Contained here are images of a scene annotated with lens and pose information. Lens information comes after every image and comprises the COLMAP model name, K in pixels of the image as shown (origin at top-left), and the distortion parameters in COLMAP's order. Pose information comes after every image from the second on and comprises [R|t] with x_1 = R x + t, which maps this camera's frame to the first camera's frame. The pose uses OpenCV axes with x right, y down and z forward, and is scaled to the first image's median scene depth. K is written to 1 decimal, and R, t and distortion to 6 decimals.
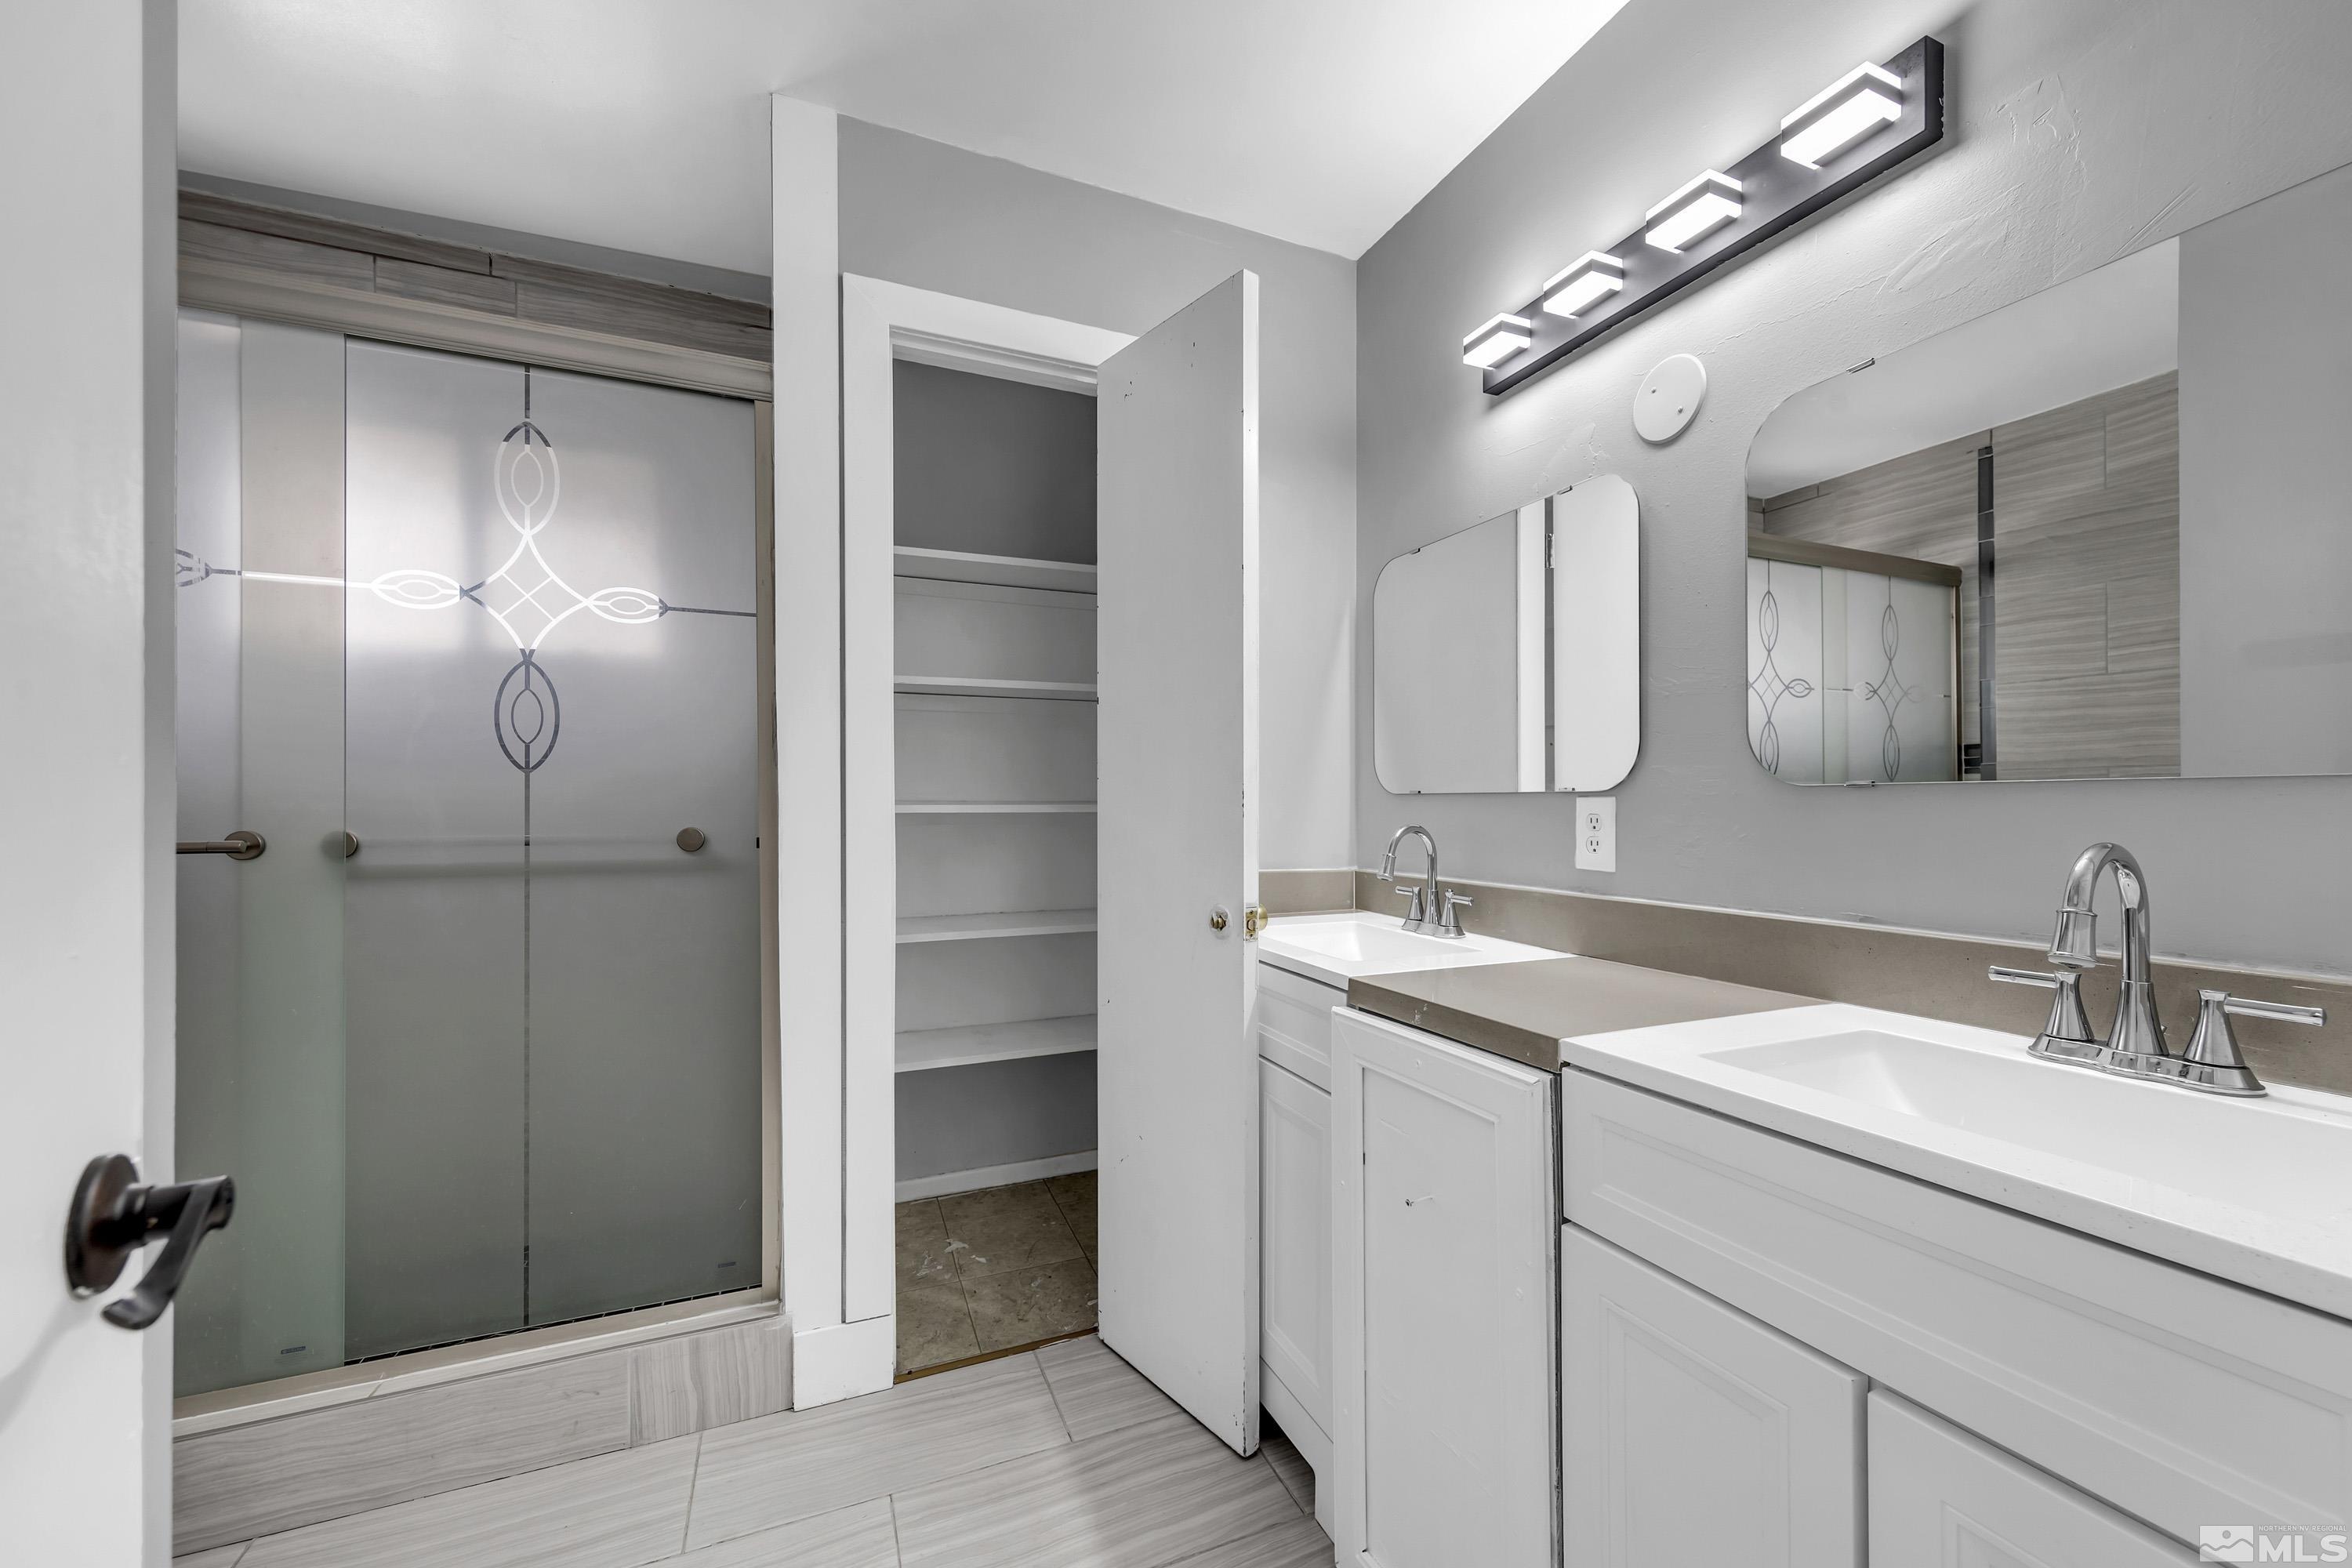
lens RADIAL K [[941.0, 0, 1183.3], [0, 941.0, 806.5], [0, 0, 1]] dist [0.006608, 0.000554]
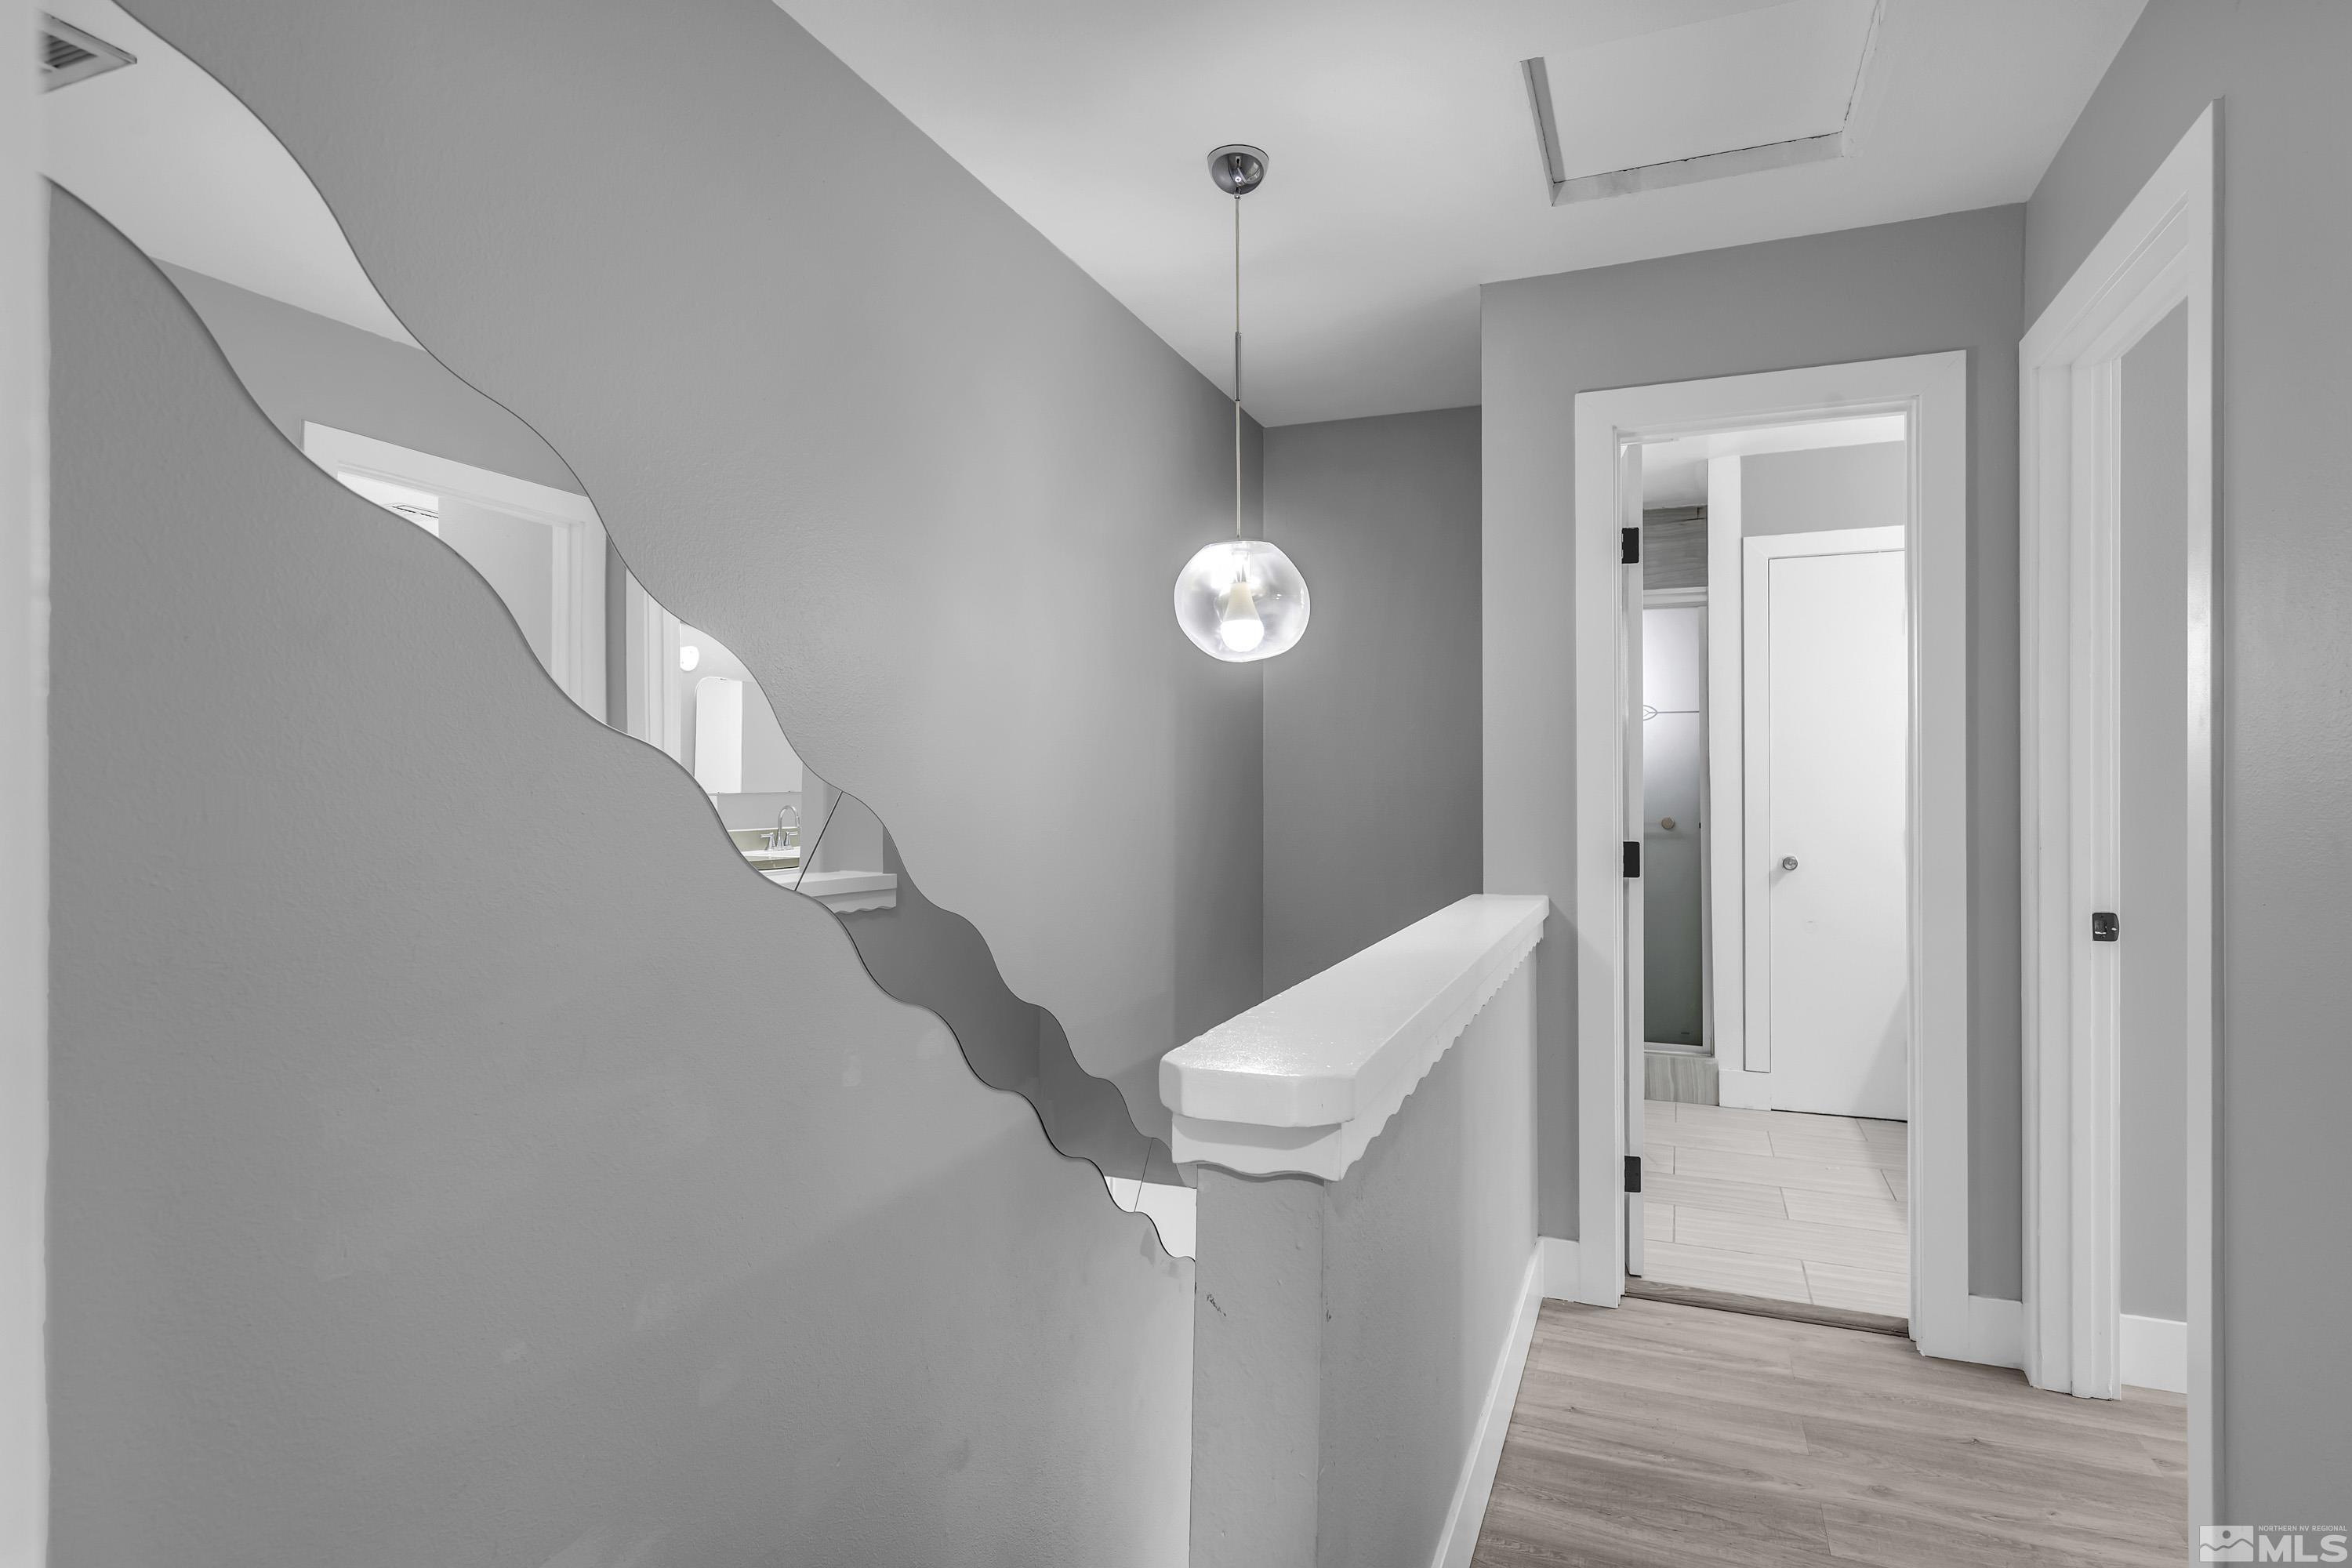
lens RADIAL K [[1258.8, 0, 1175.9], [0, 1258.8, 793.7], [0, 0, 1]] dist [-0.003567, -0.000201]
pose [[0.697614, -0.000053, -0.716473, 0.735101], [0.002871, 0.999992, 0.002721, -0.042254], [0.716468, -0.003955, 0.697609, -1.781016]]
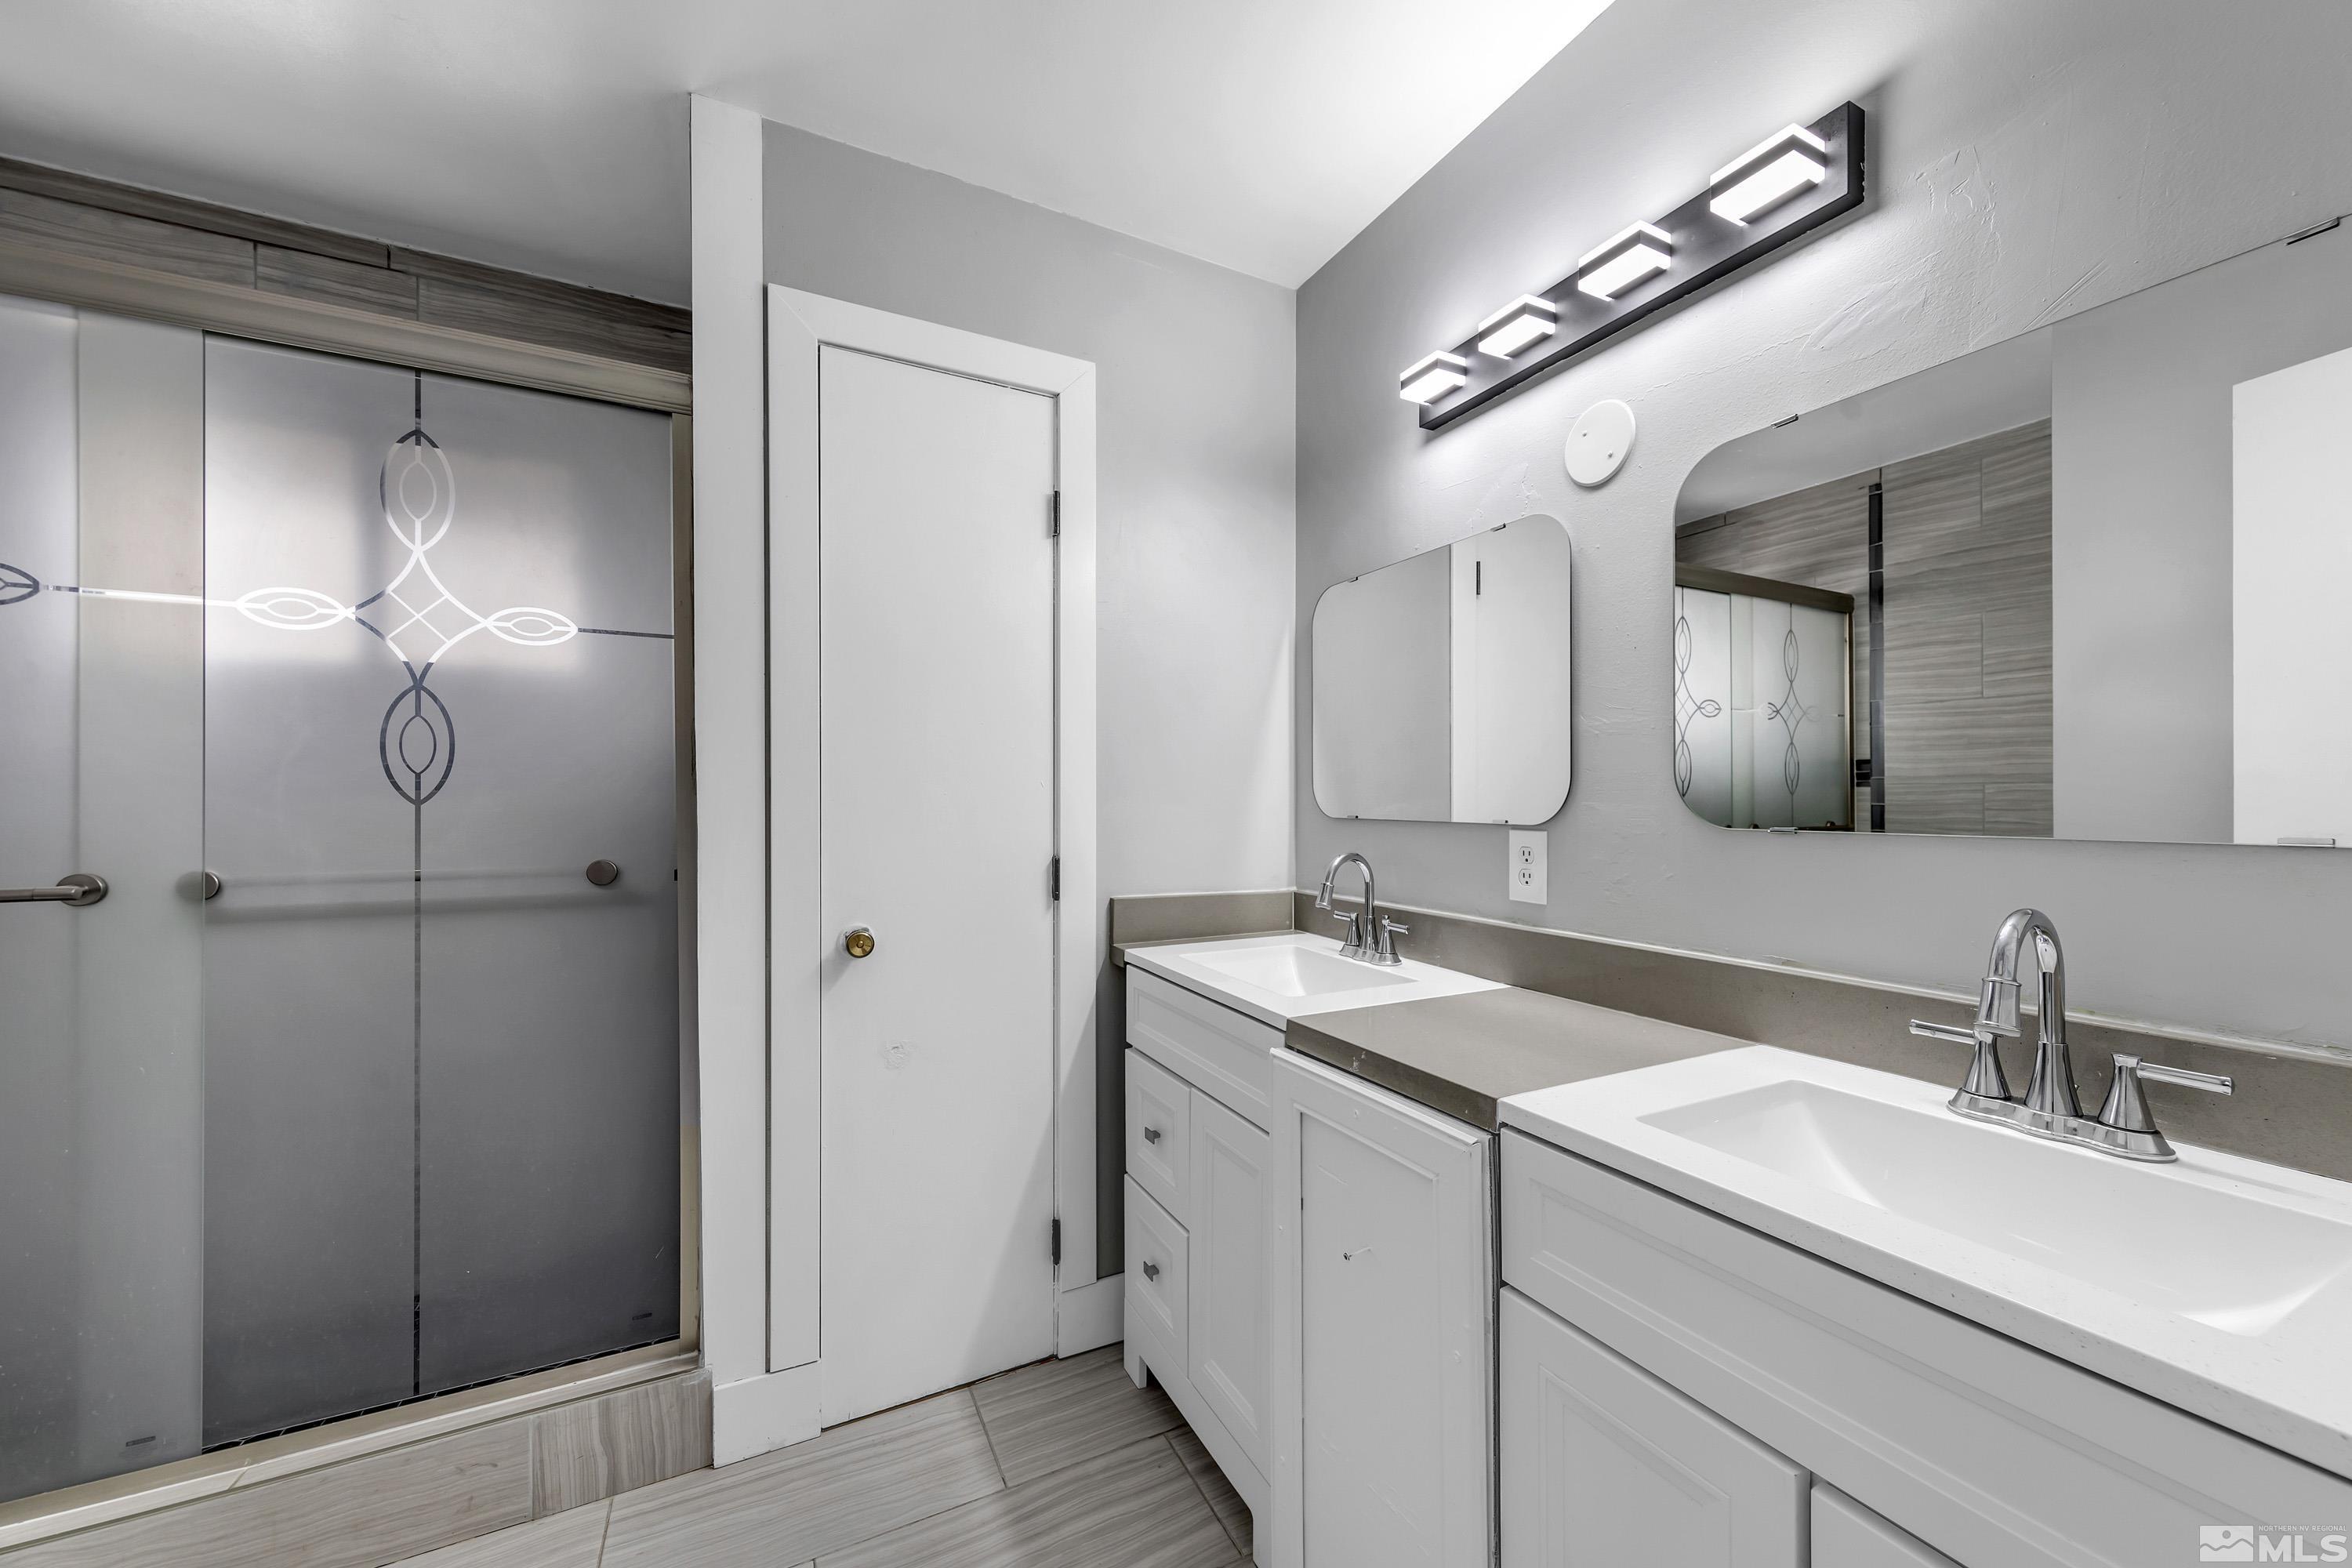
lens RADIAL K [[870.9, 0, 1198.3], [0, 870.9, 772.1], [0, 0, 1]] dist [0.004870, 0.000525]
pose [[0.997669, 0.000793, 0.068240, 0.018320], [-0.000861, 0.999999, 0.000964, -0.071301], [-0.068240, -0.001021, 0.997668, 0.084624]]
